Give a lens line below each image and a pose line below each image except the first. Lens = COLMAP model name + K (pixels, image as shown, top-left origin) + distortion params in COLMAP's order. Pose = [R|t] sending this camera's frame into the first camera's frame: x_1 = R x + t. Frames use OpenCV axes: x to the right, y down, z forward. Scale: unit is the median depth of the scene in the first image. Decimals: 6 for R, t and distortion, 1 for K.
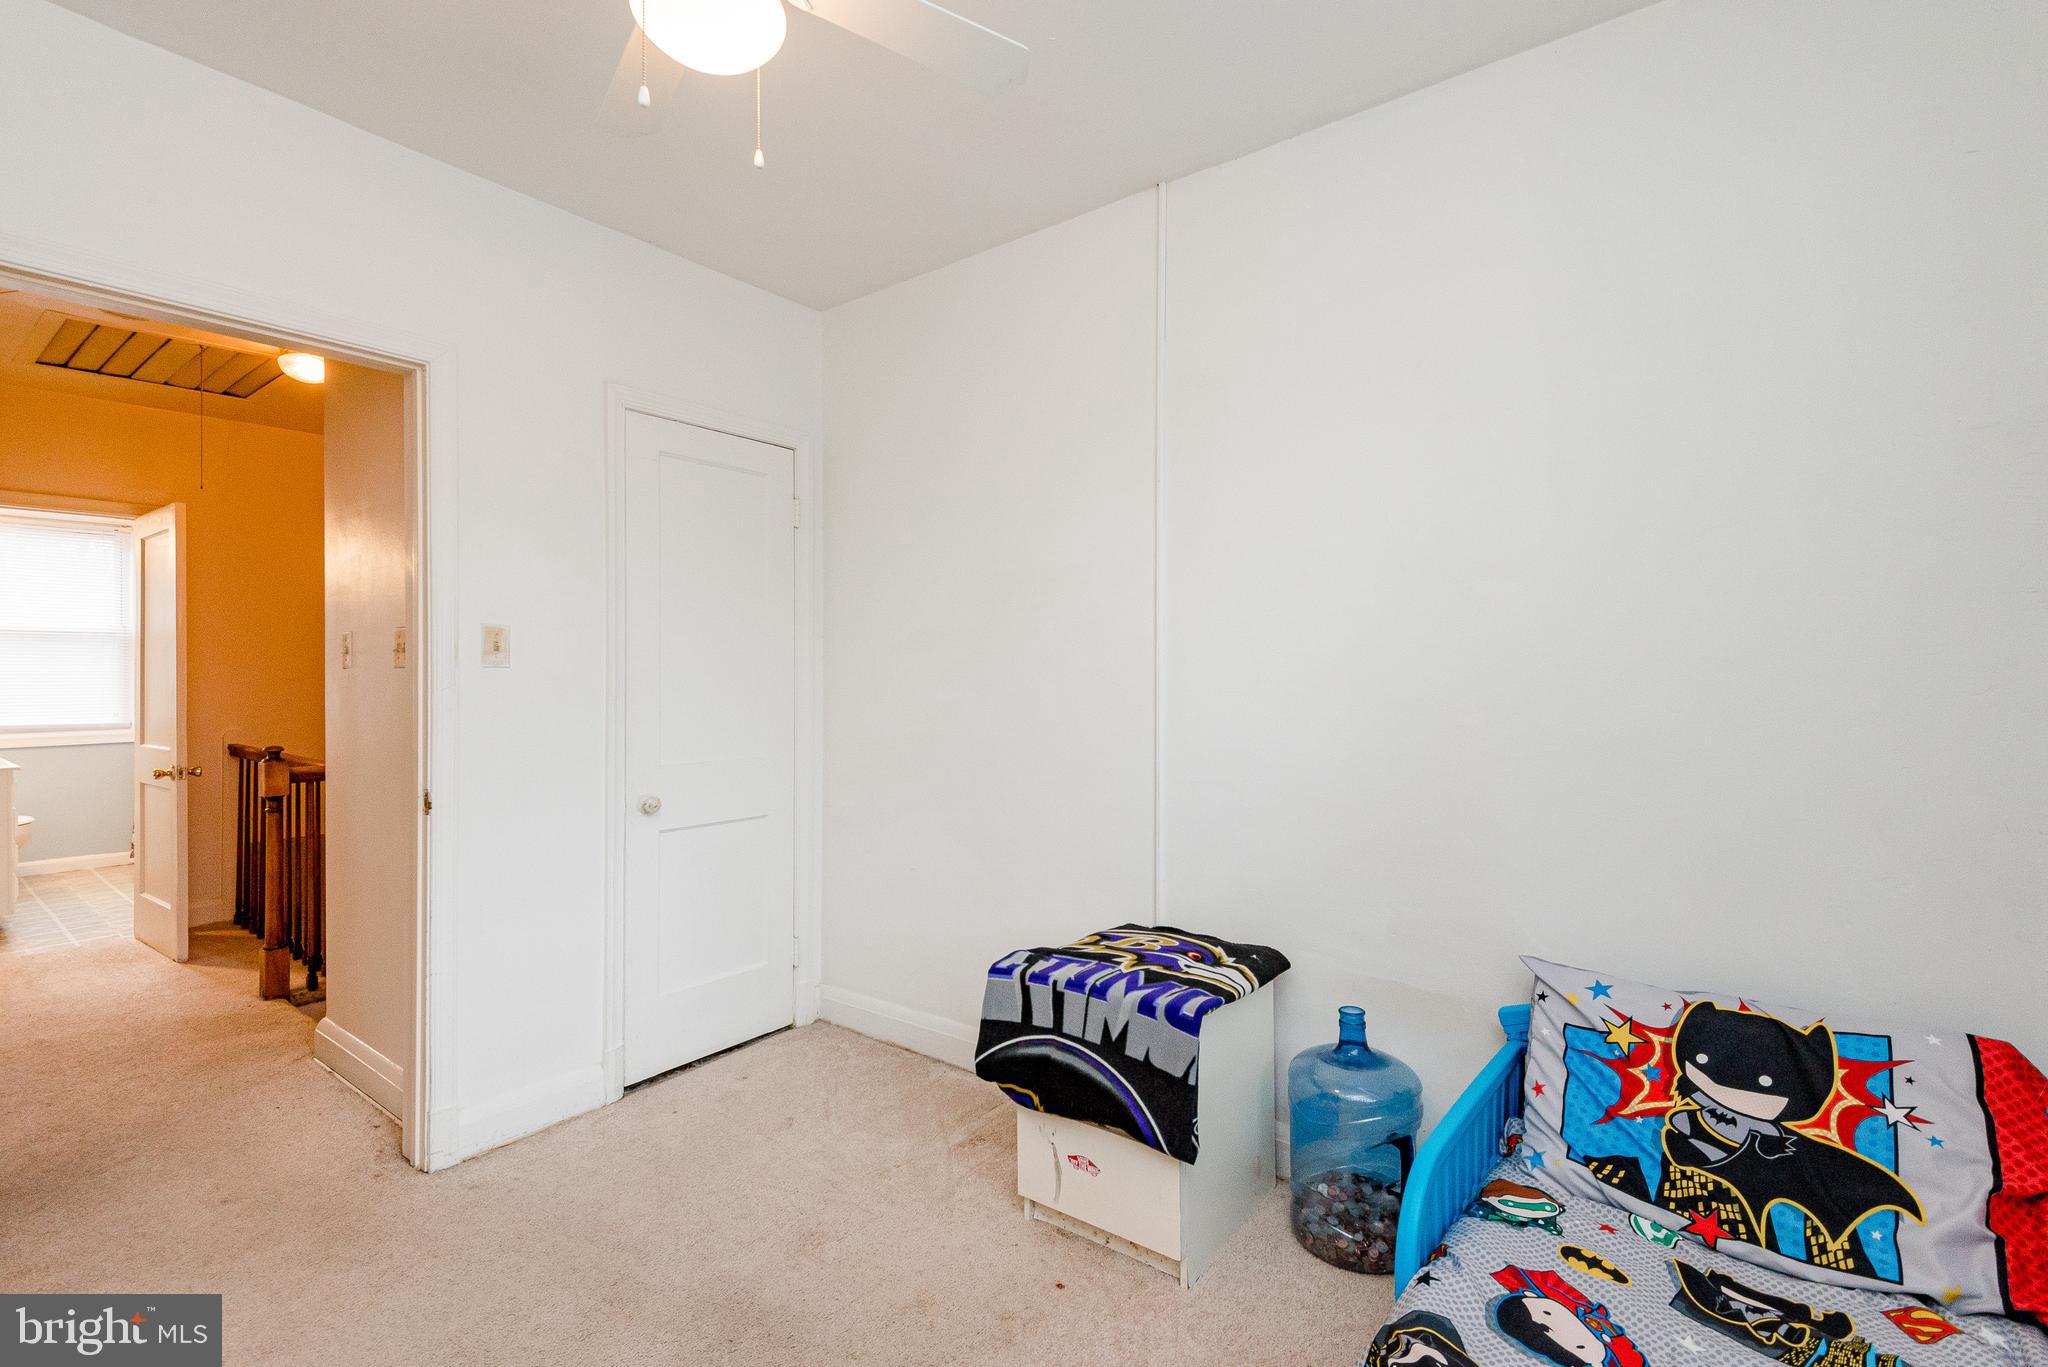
lens RADIAL K [[920.8, 0, 1034.0], [0, 920.8, 678.3], [0, 0, 1]] dist [0.033956, -0.016112]
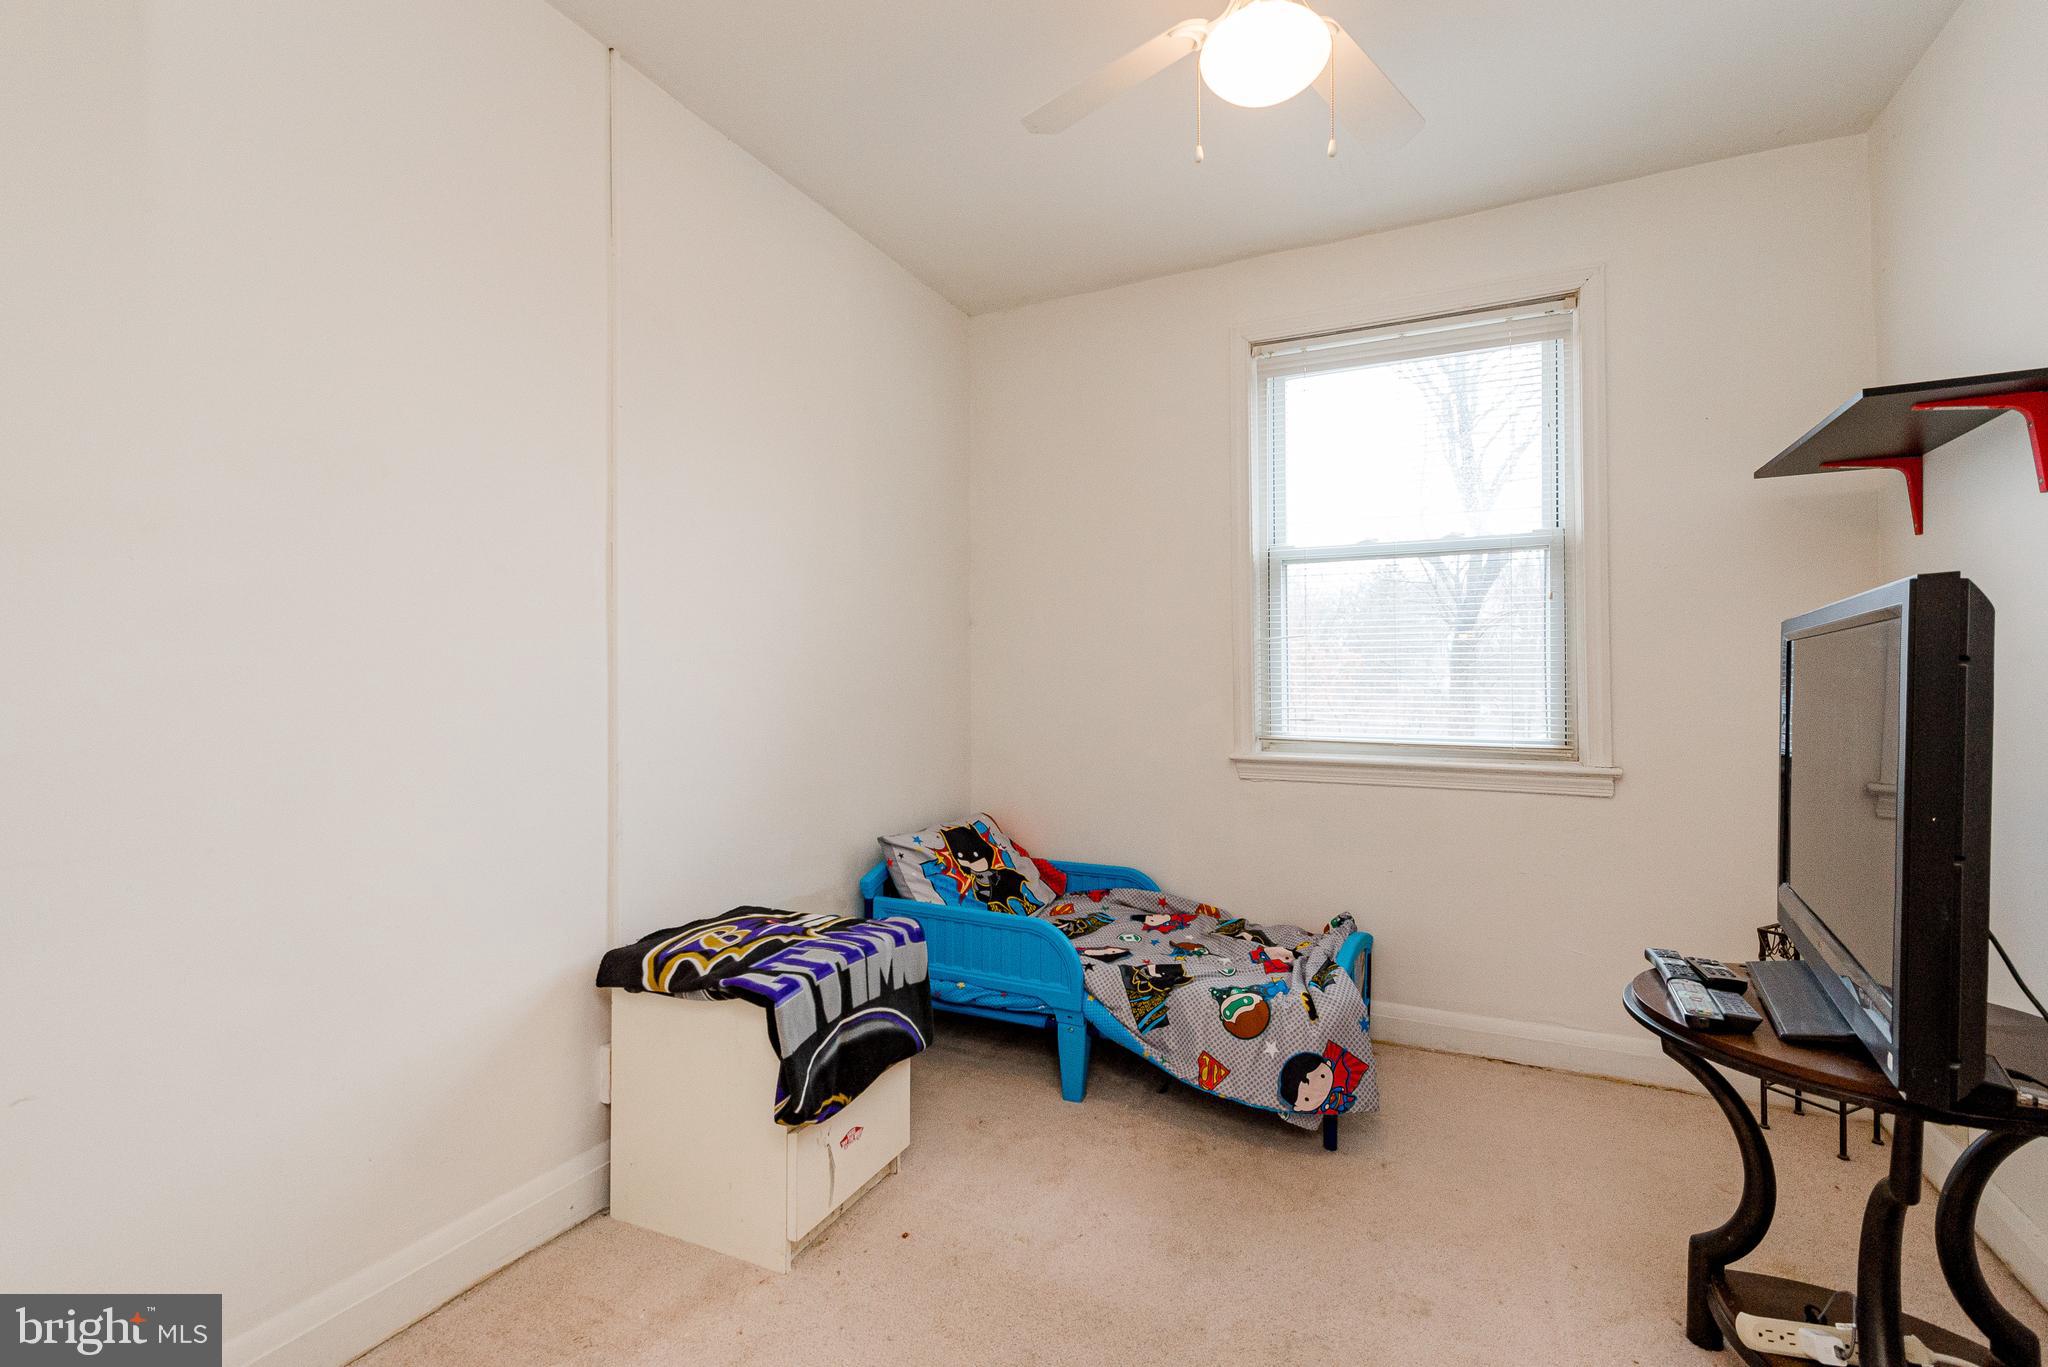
lens RADIAL K [[935.7, 0, 1007.6], [0, 935.7, 681.1], [0, 0, 1]] dist [0.045189, -0.024622]
pose [[-0.187340, 0.002128, 0.982293, -0.939838], [0.005291, 0.999985, -0.001157, 0.043448], [-0.982281, 0.004981, -0.187348, 1.002123]]
